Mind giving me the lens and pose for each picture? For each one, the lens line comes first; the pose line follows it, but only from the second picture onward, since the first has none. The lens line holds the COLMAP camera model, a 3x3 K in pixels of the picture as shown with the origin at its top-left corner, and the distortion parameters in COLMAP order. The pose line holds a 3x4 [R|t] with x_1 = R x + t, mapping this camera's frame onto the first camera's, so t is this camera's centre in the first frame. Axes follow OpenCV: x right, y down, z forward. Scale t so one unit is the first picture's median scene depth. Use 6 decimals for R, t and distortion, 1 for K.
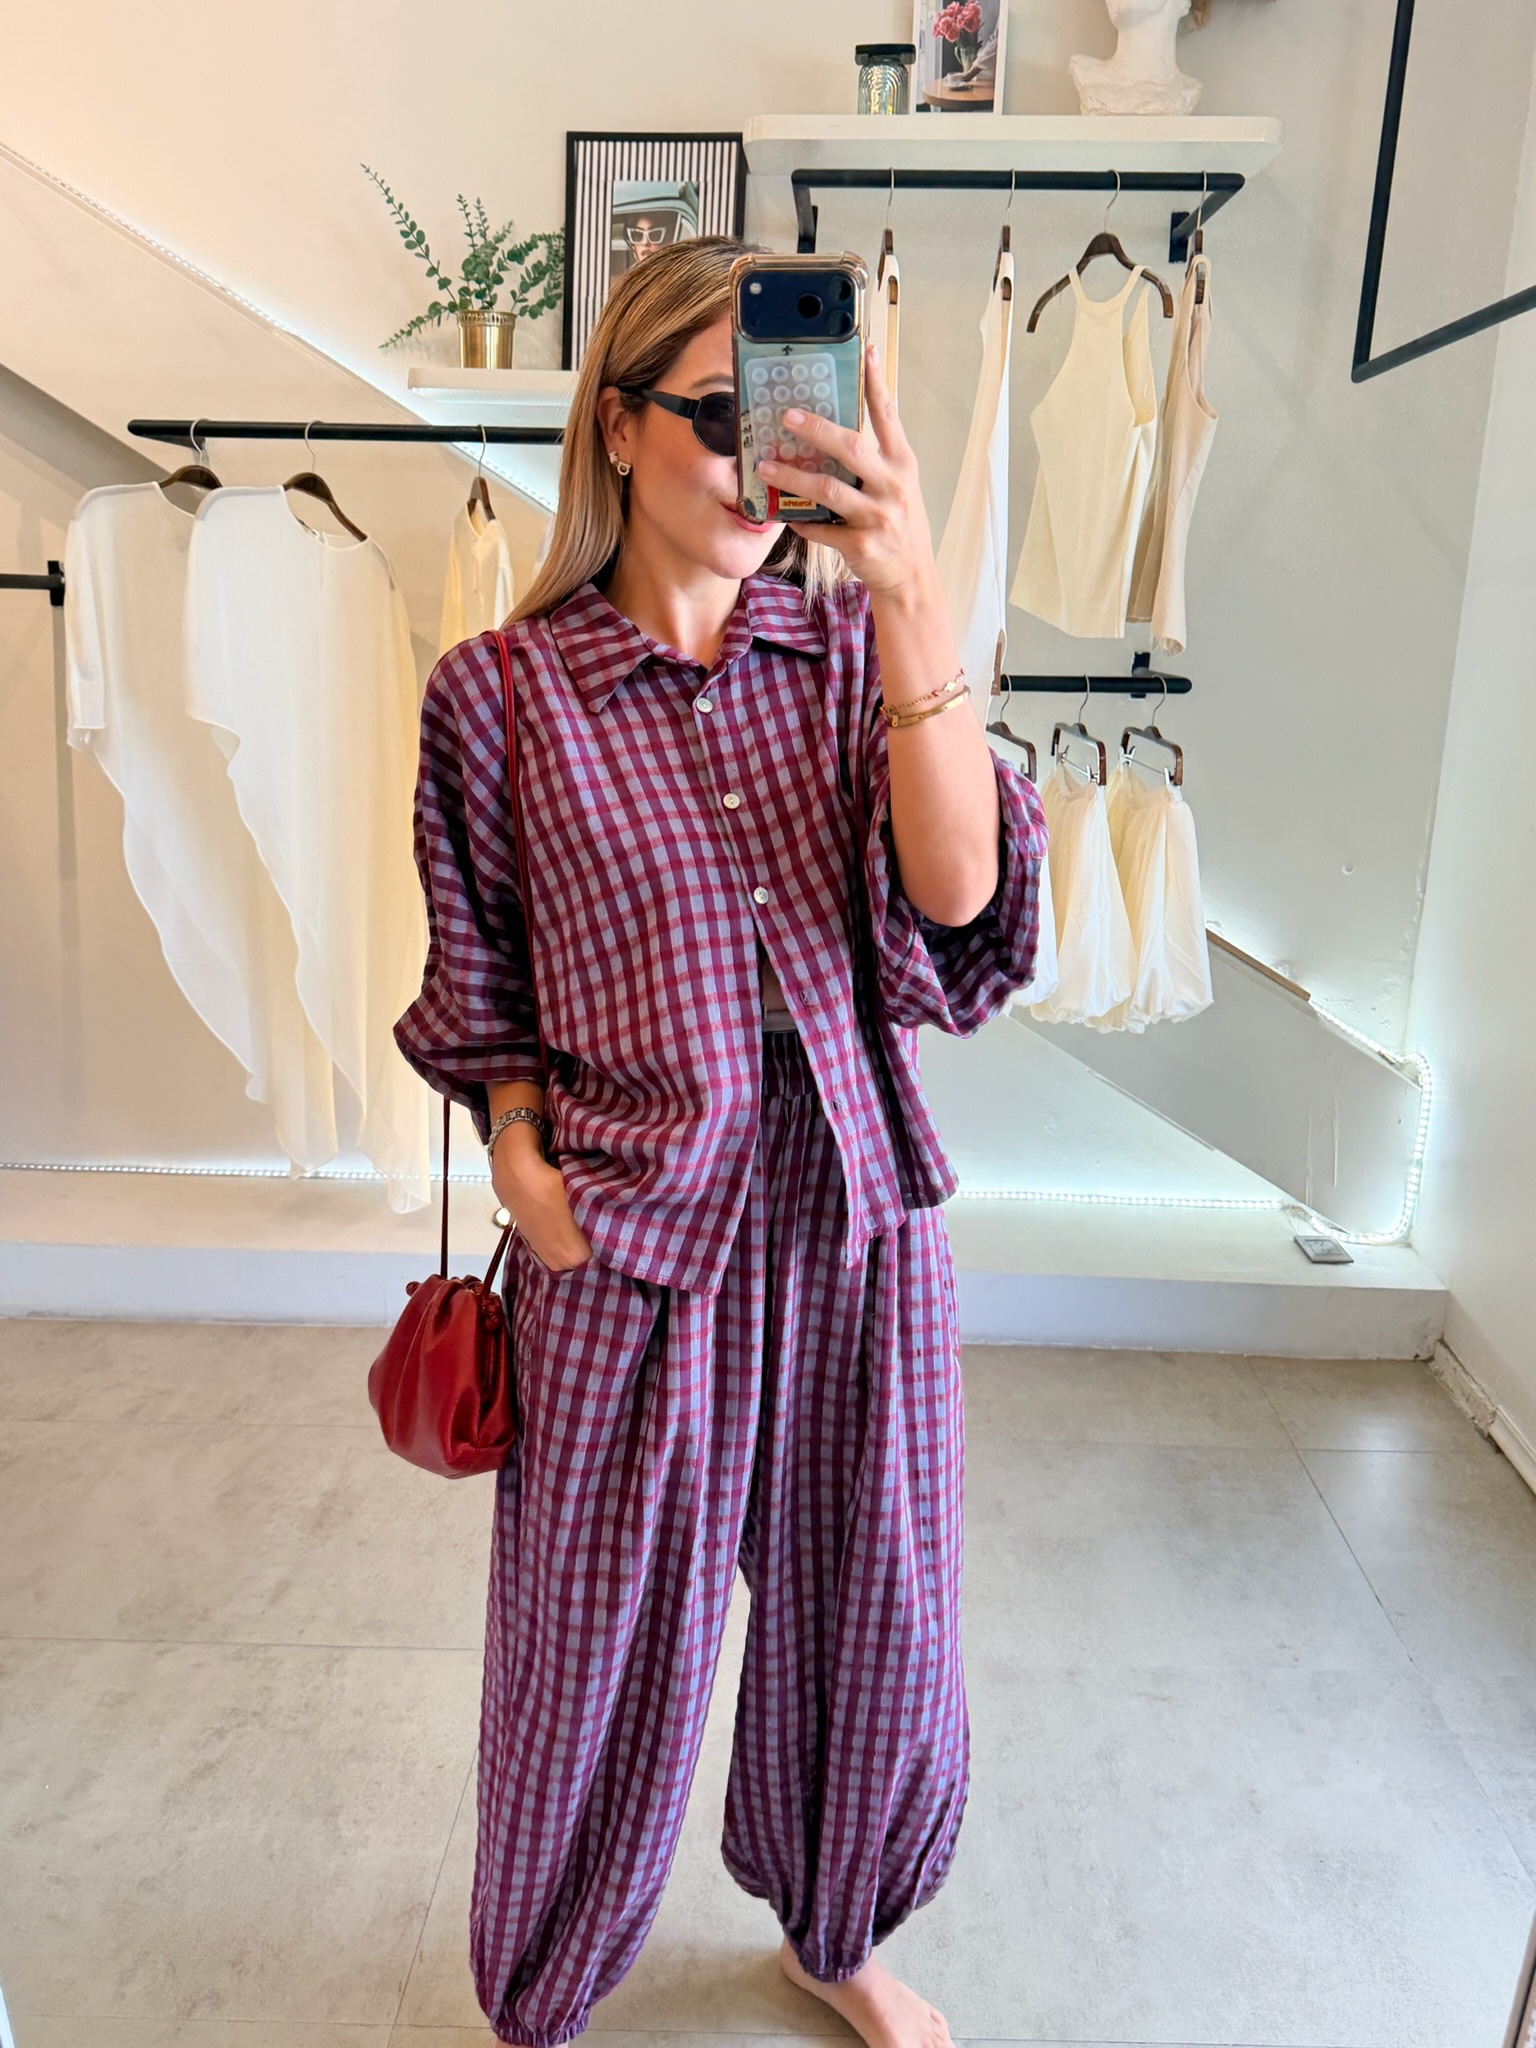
lens RADIAL K [[1808.2, 0, 790.1], [0, 1808.2, 1007.3], [0, 0, 1]] dist [0.132161, -0.289883]
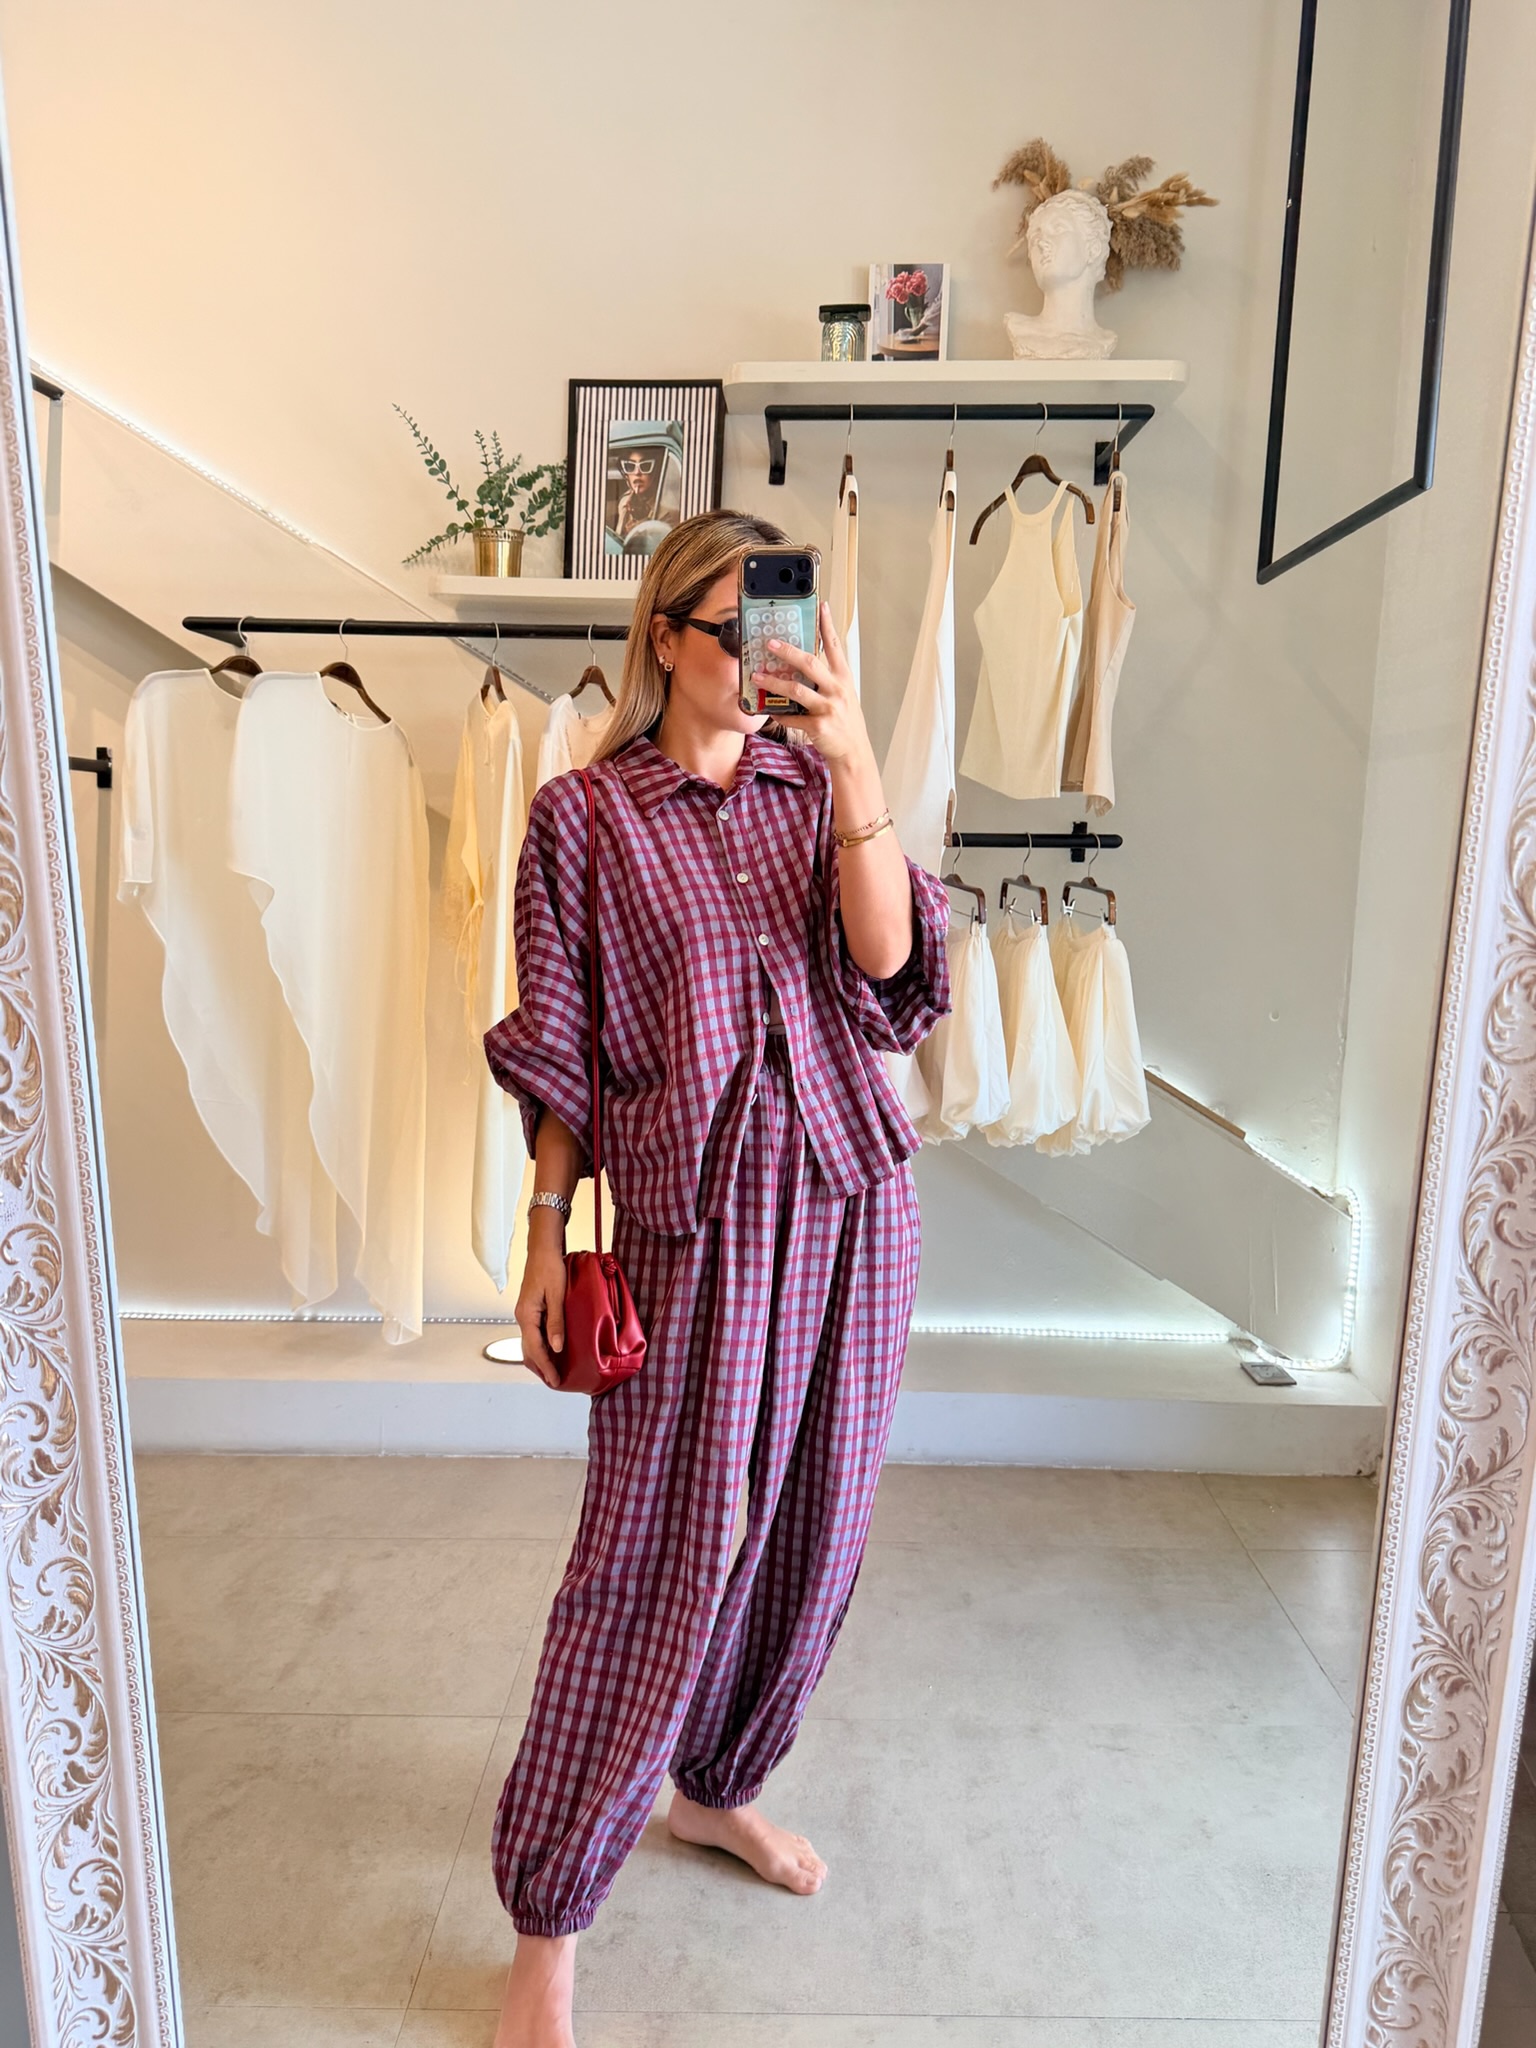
lens RADIAL K [[1832.7, 0, 757.5], [0, 1832.7, 1025.9], [0, 0, 1]] dist [0.147765, -0.318372]
pose [[0.999994, -0.002912, 0.001712, -0.006796], [0.003118, 0.990628, -0.136552, 0.089106], [-0.001298, 0.136557, 0.990631, -0.107515]]
